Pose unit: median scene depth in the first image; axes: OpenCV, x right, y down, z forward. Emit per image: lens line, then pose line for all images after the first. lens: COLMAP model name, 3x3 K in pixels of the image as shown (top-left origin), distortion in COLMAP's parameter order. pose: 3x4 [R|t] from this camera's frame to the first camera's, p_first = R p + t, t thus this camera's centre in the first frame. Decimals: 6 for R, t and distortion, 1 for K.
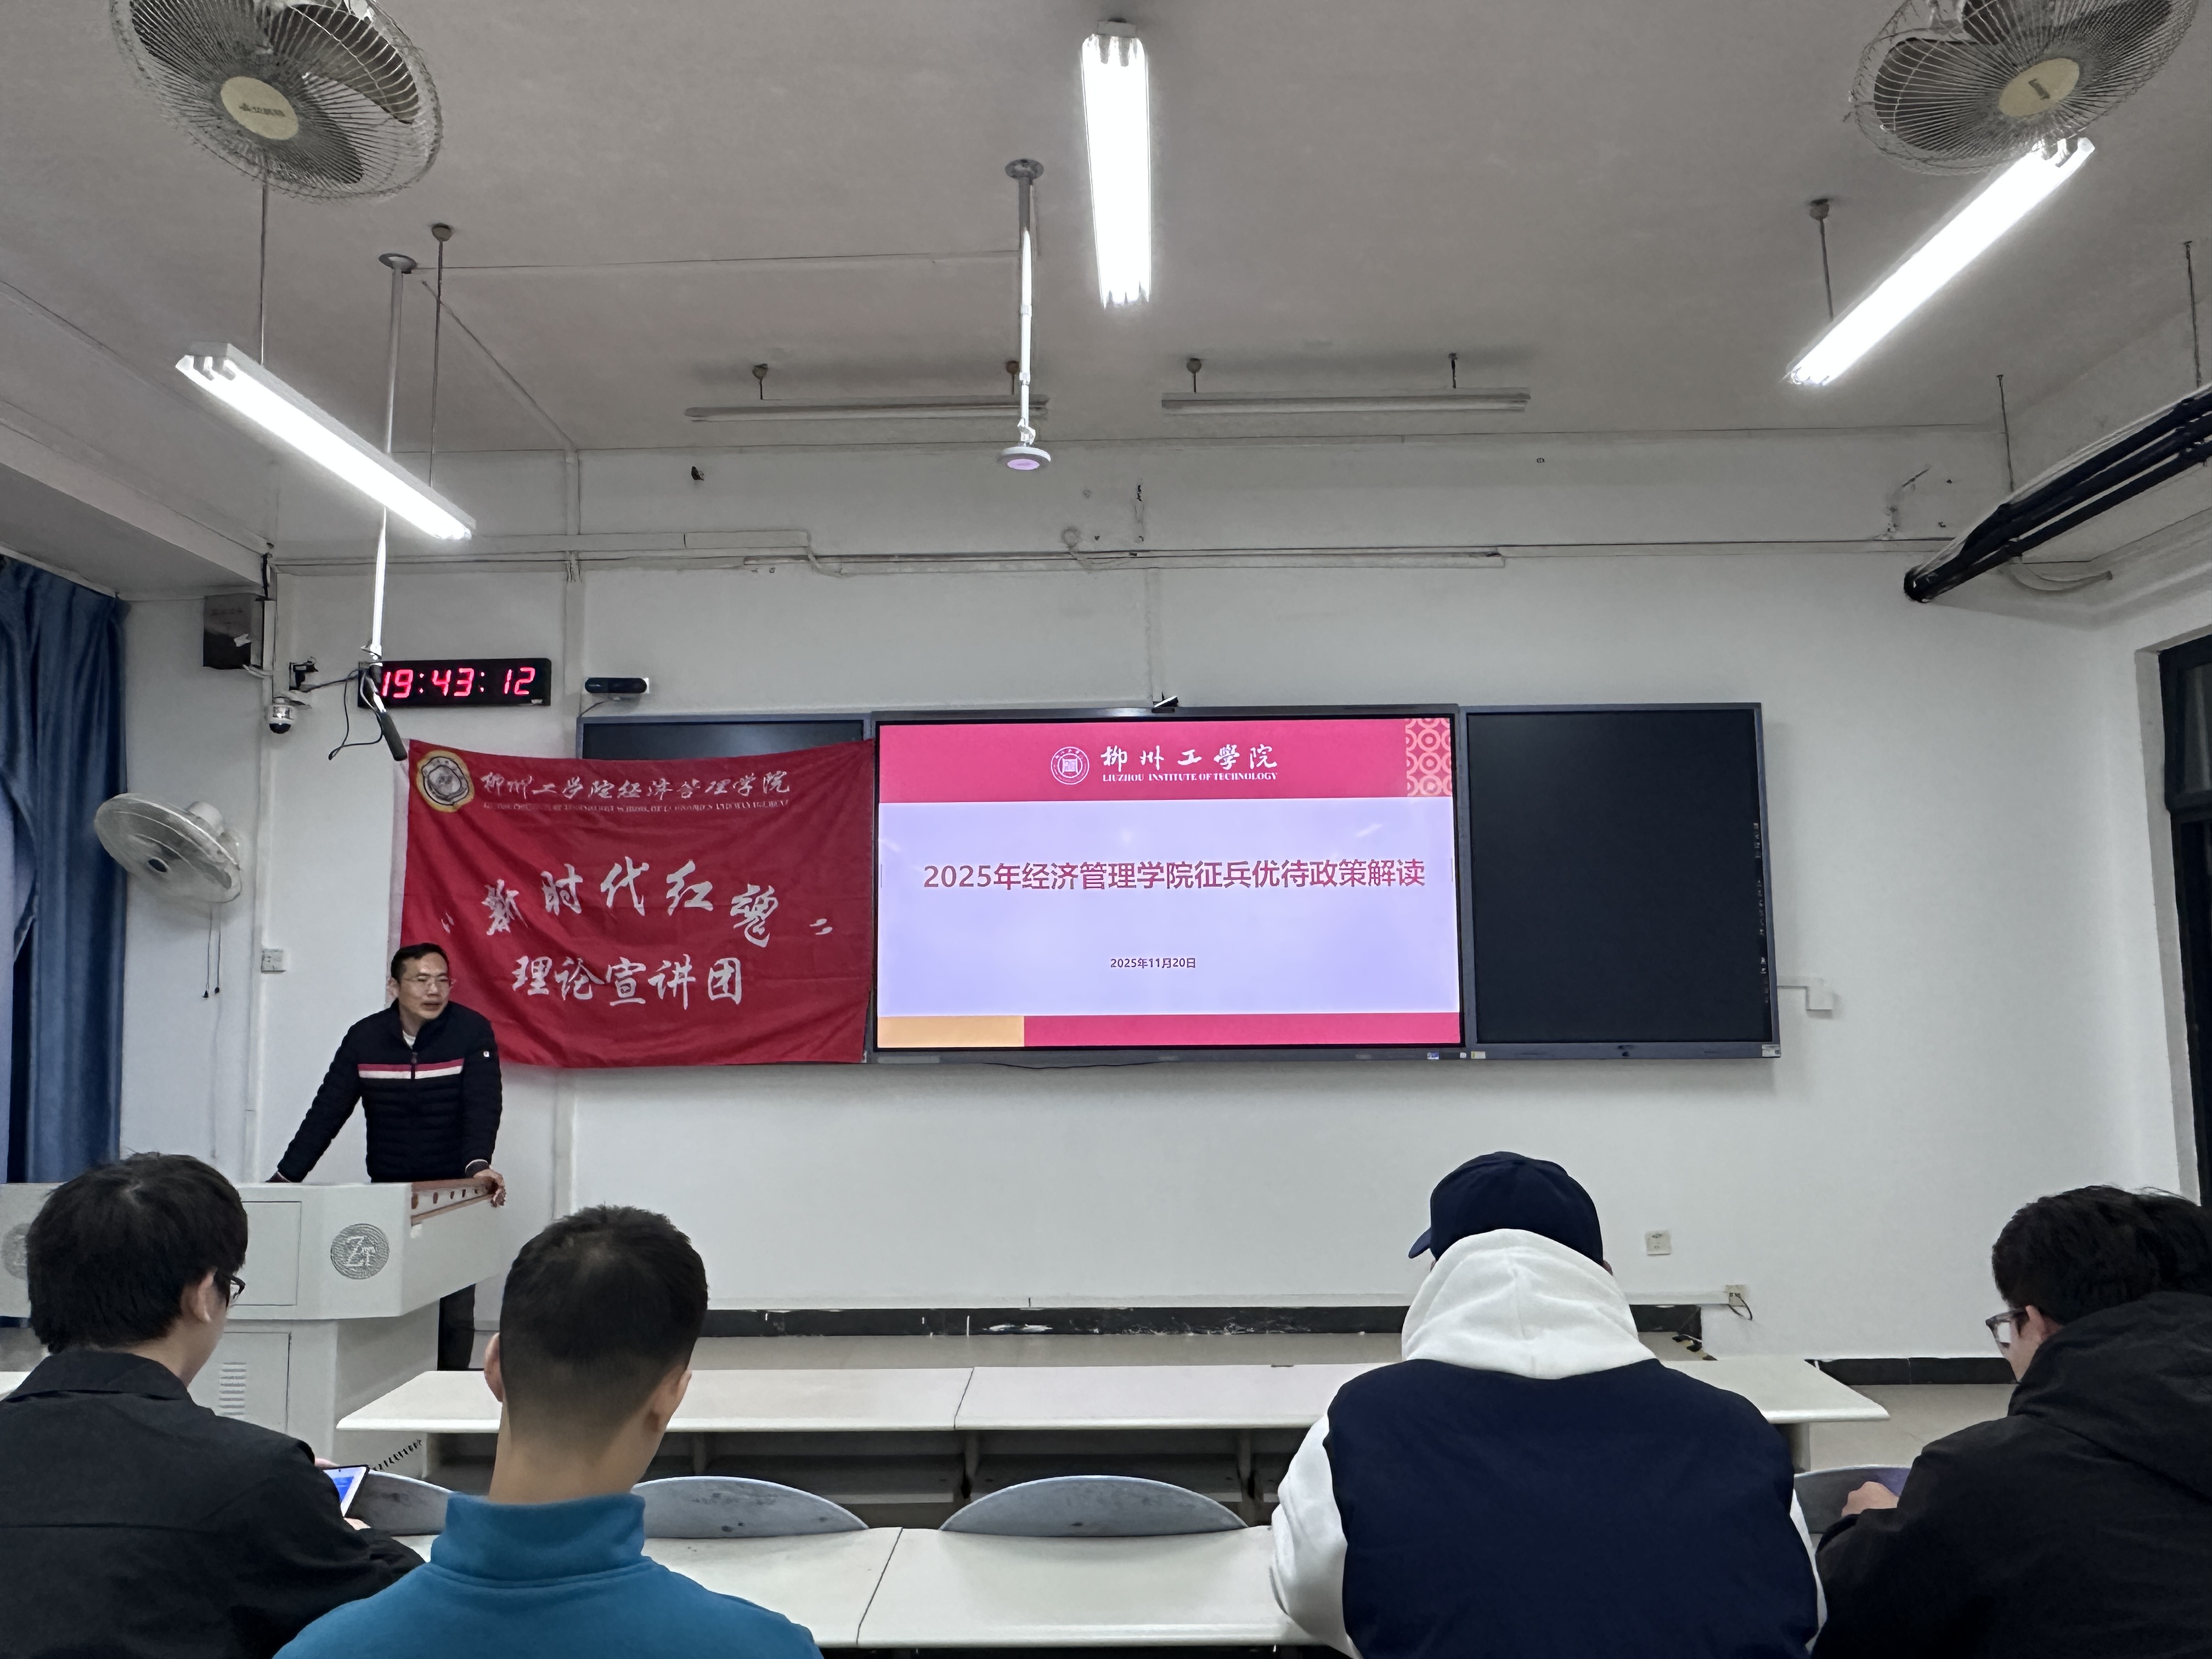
lens RADIAL K [[1558.4, 0, 1104.4], [0, 1558.4, 813.6], [0, 0, 1]] dist [0.005255, 0.047317]
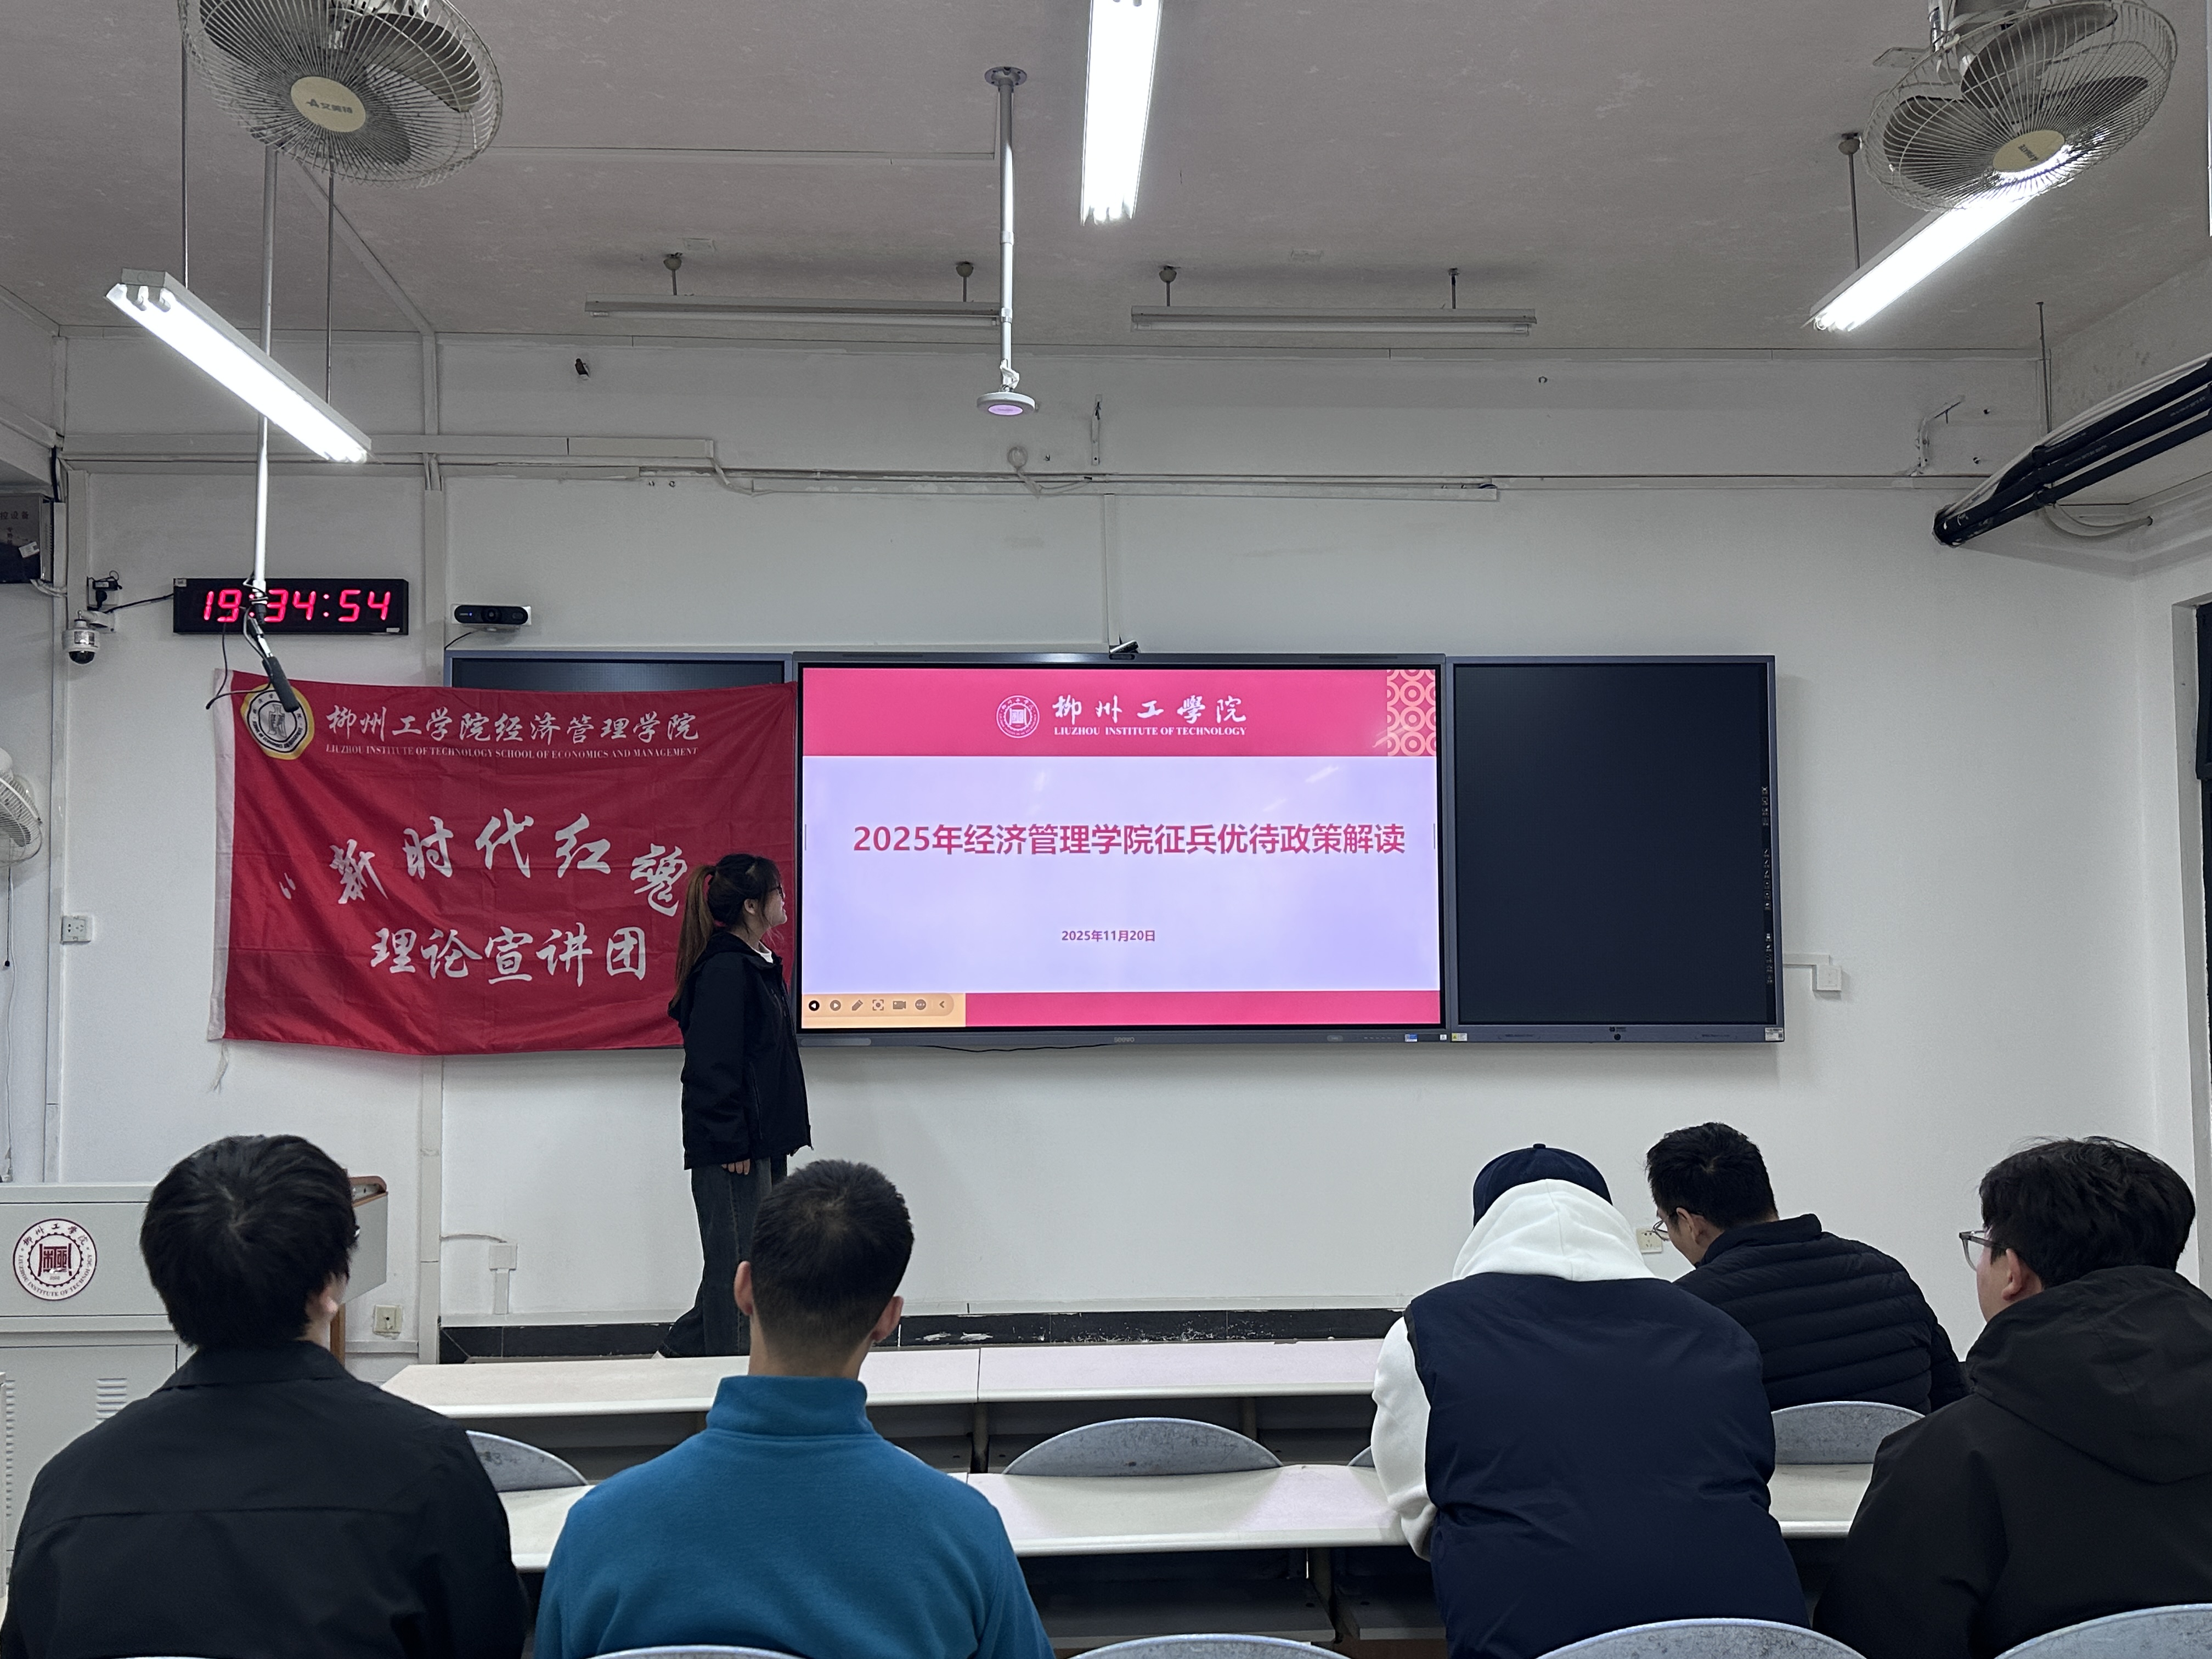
lens RADIAL K [[2019.3, 0, 1097.5], [0, 2019.3, 825.9], [0, 0, 1]] dist [0.113291, -0.023648]
pose [[0.997098, 0.008599, 0.075643, -0.064158], [-0.012434, 0.998653, 0.050378, -0.027137], [-0.075108, -0.051172, 0.995862, -0.168003]]
